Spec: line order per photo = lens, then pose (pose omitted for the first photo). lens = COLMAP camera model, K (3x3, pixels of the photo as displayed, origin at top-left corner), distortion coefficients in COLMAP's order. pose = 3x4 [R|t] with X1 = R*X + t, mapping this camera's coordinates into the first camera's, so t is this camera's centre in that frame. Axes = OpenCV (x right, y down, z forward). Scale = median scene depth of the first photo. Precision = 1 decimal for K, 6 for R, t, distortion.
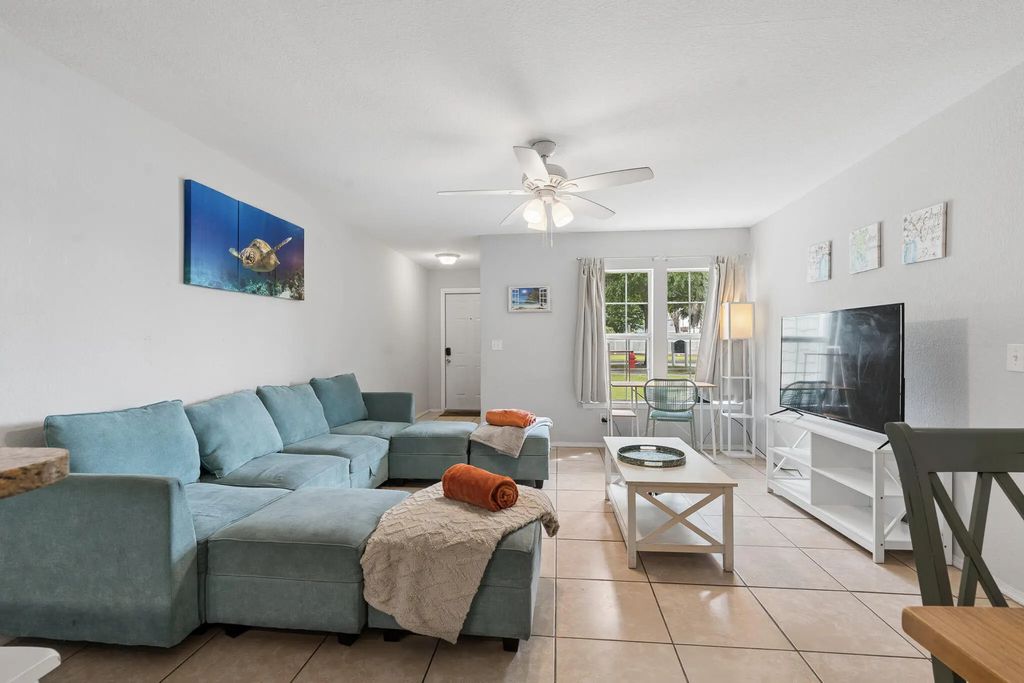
lens RADIAL K [[458.9, 0, 511.3], [0, 458.9, 338.9], [0, 0, 1]] dist [-0.002602, -0.000238]
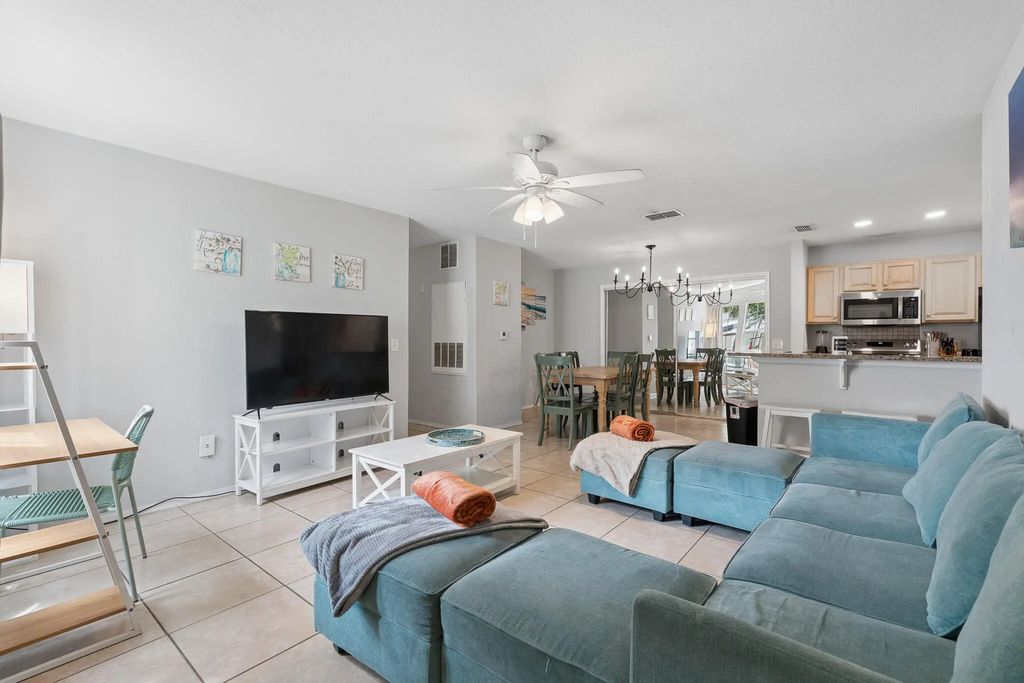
lens RADIAL K [[458.9, 0, 511.3], [0, 458.9, 338.9], [0, 0, 1]] dist [-0.002602, -0.000238]
pose [[-0.837171, 0.002444, 0.546936, -0.346266], [-0.000516, 0.999986, -0.005259, 0.012663], [-0.546942, -0.004685, -0.837158, 1.505972]]
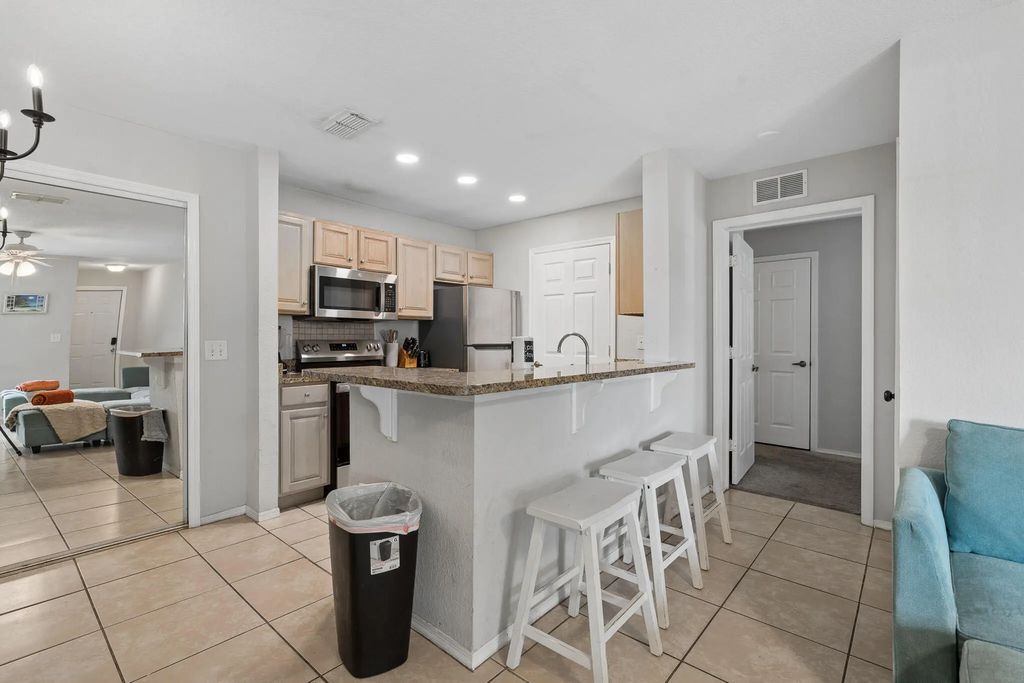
lens RADIAL K [[458.9, 0, 511.3], [0, 458.9, 338.9], [0, 0, 1]] dist [-0.002602, -0.000238]
pose [[-0.578253, 0.004283, -0.815846, 0.128626], [0.003763, 0.999990, 0.002582, 0.001890], [0.815849, -0.001576, -0.578263, 0.433175]]
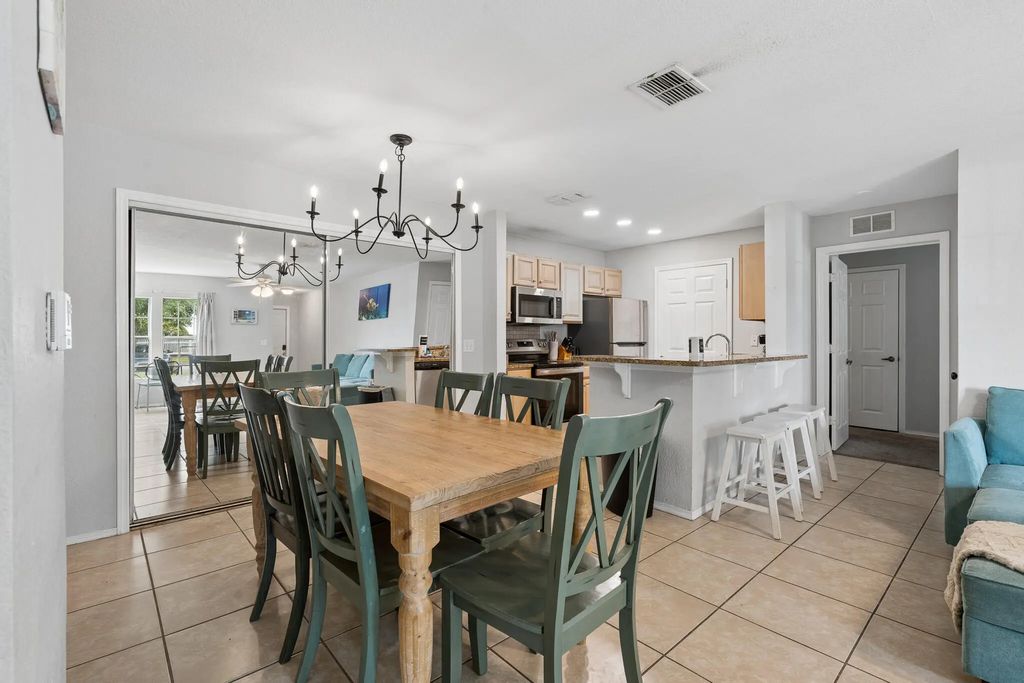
lens RADIAL K [[460.2, 0, 511.0], [0, 460.2, 337.5], [0, 0, 1]] dist [-0.003597, 0.000996]
pose [[-0.675671, 0.003379, -0.737196, 0.620689], [0.005029, 0.999987, -0.000026, 0.000466], [0.737187, -0.003725, -0.675679, 0.457705]]
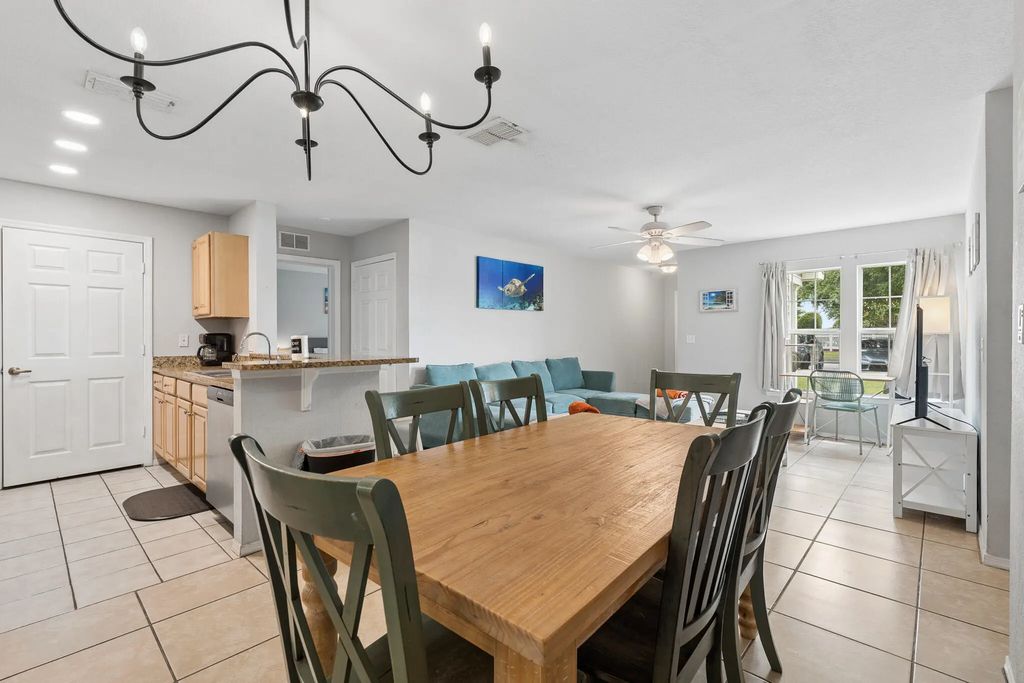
lens RADIAL K [[460.2, 0, 511.0], [0, 460.2, 337.5], [0, 0, 1]] dist [-0.003597, 0.000996]
pose [[0.794210, 0.002659, -0.607638, 0.502371], [0.002119, 0.999972, 0.007145, -0.001139], [0.607640, -0.006962, 0.794182, -0.411252]]
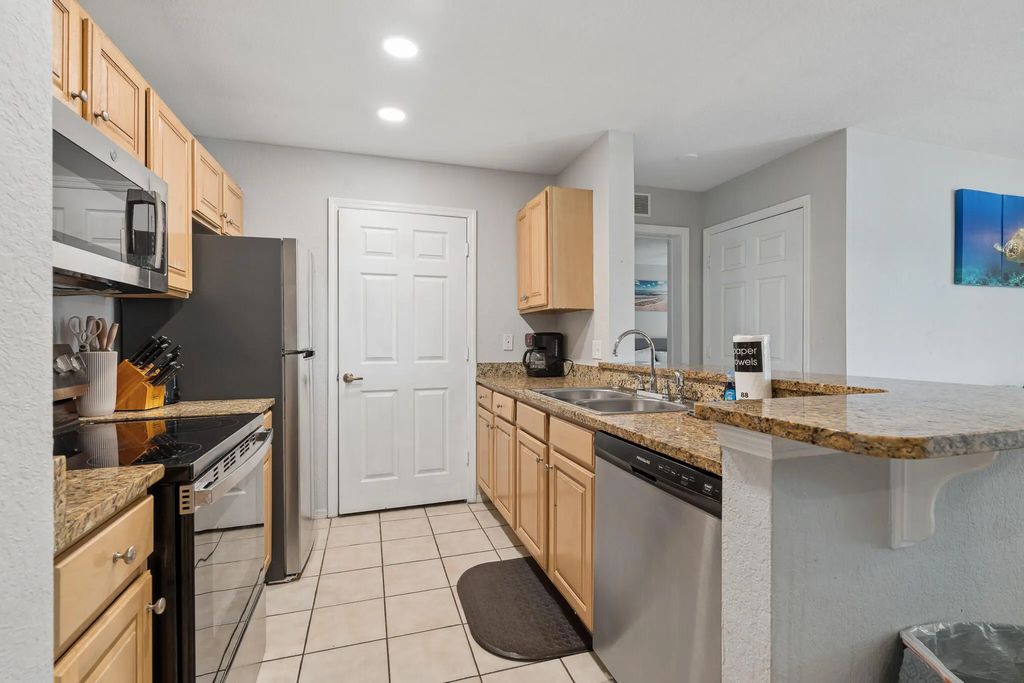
lens RADIAL K [[460.2, 0, 511.0], [0, 460.2, 337.5], [0, 0, 1]] dist [-0.003597, 0.000996]
pose [[0.388316, 0.002394, -0.921523, -0.080879], [0.003530, 0.999985, 0.004085, 0.000411], [0.921519, -0.004839, 0.388302, -0.325789]]
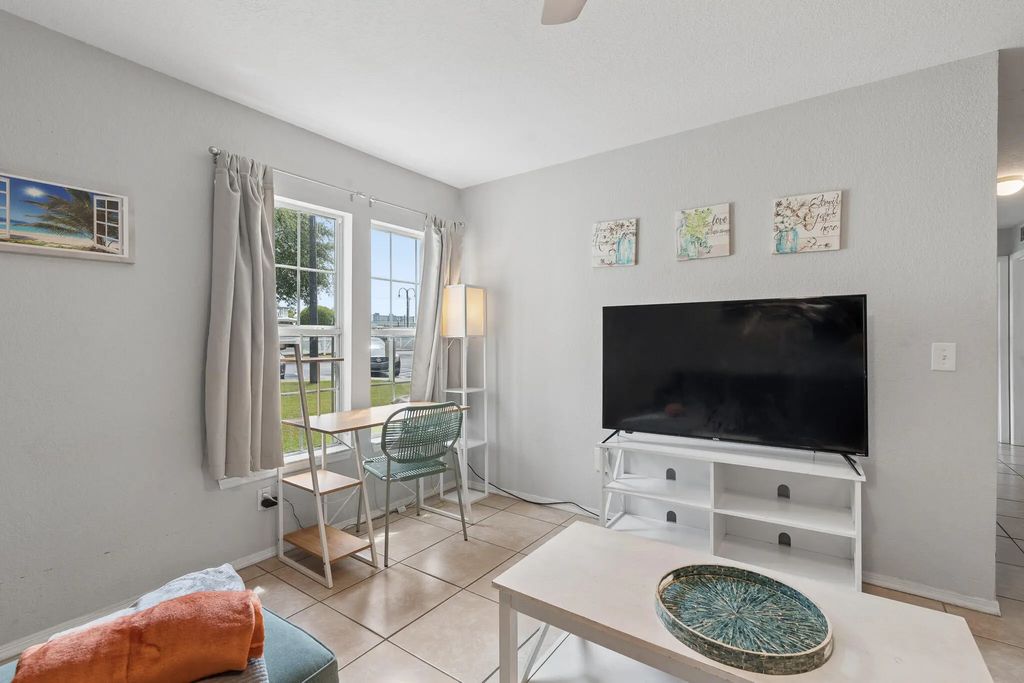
lens RADIAL K [[464.5, 0, 513.3], [0, 464.5, 338.0], [0, 0, 1]] dist [-0.000698, 0.000403]
pose [[0.494969, 0.005628, 0.868892, -0.138636], [-0.005148, 0.999980, -0.003544, 0.005369], [-0.868895, -0.002719, 0.494988, 0.773363]]
